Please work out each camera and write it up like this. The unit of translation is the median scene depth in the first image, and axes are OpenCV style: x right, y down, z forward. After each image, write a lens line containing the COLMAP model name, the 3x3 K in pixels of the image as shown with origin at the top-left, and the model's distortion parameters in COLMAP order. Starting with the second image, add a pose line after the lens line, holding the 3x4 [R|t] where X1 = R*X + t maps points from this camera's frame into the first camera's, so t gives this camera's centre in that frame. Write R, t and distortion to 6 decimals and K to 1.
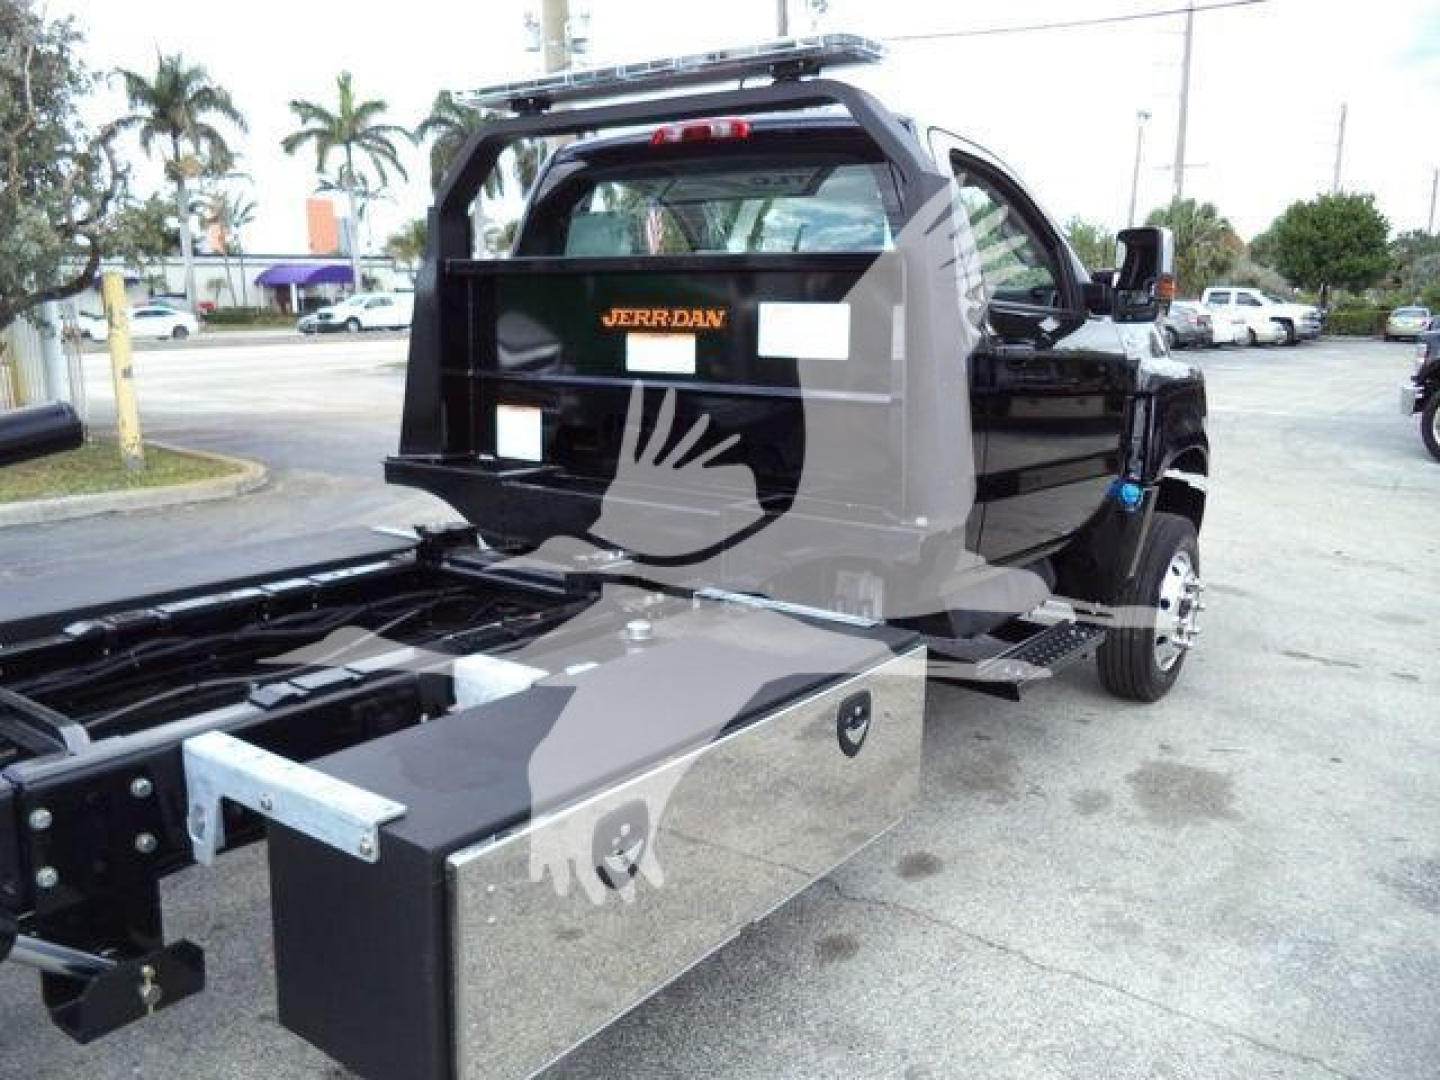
lens RADIAL K [[1174.1, 0, 716.3], [0, 1174.1, 566.3], [0, 0, 1]] dist [-0.052027, 0.008826]
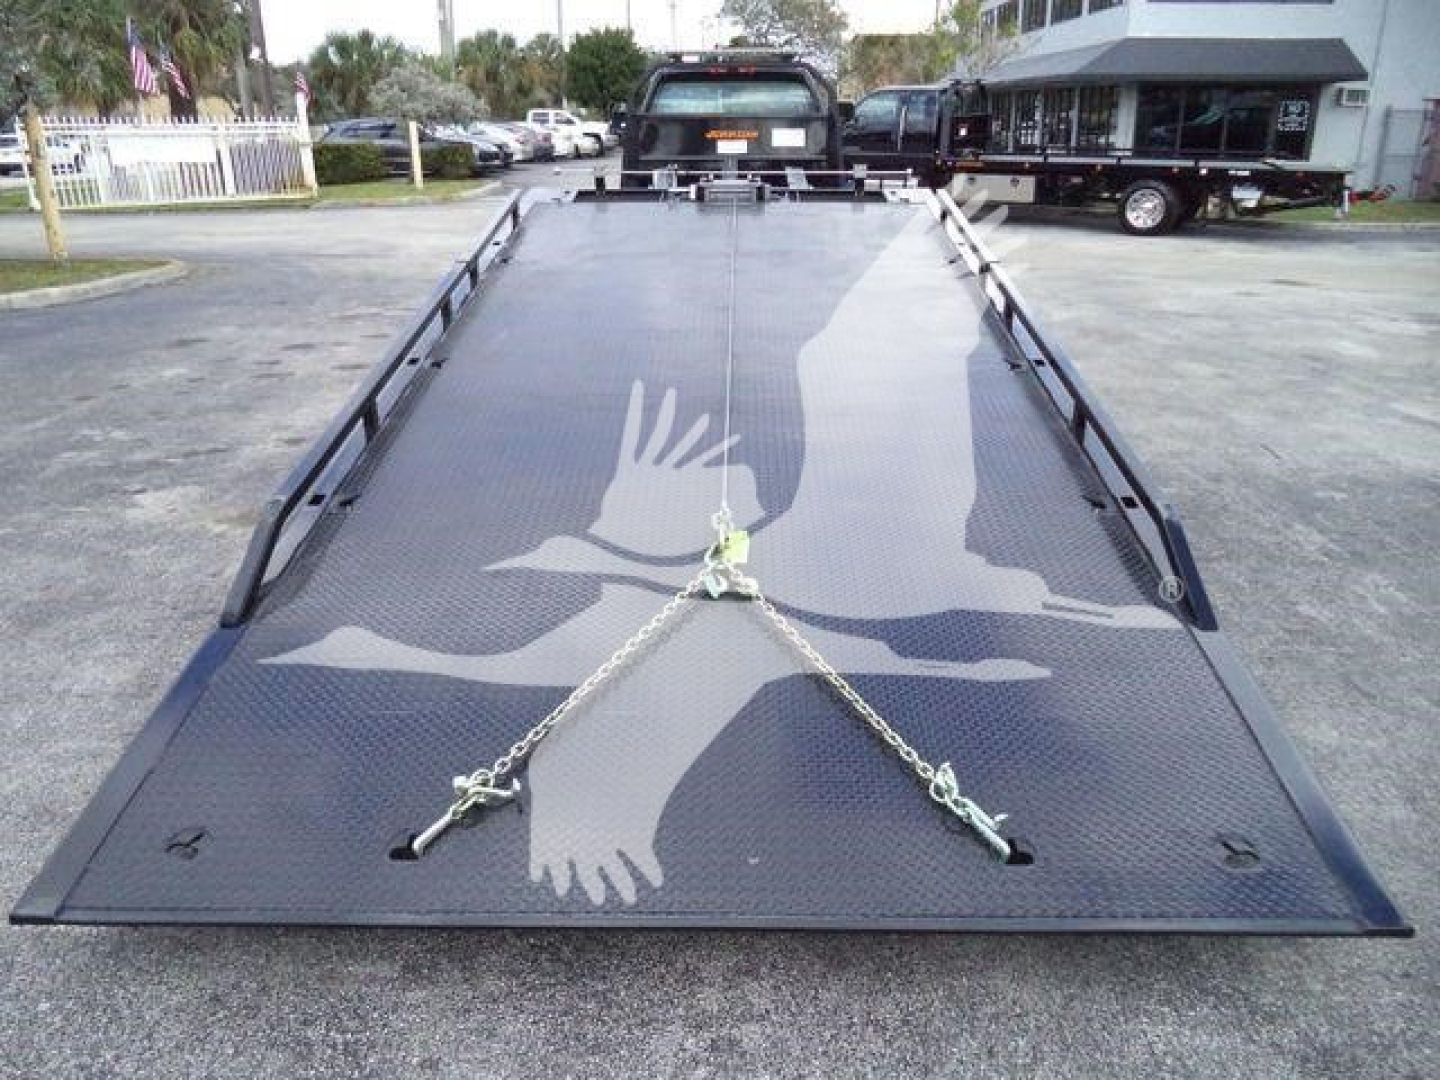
lens RADIAL K [[1179.3, 0, 687.4], [0, 1179.3, 541.1], [0, 0, 1]] dist [-0.056199, 0.055388]
pose [[0.824804, -0.203144, 0.527665, -0.087528], [0.139148, 0.977456, 0.158803, 0.013859], [-0.548029, -0.057558, 0.834476, -0.066438]]
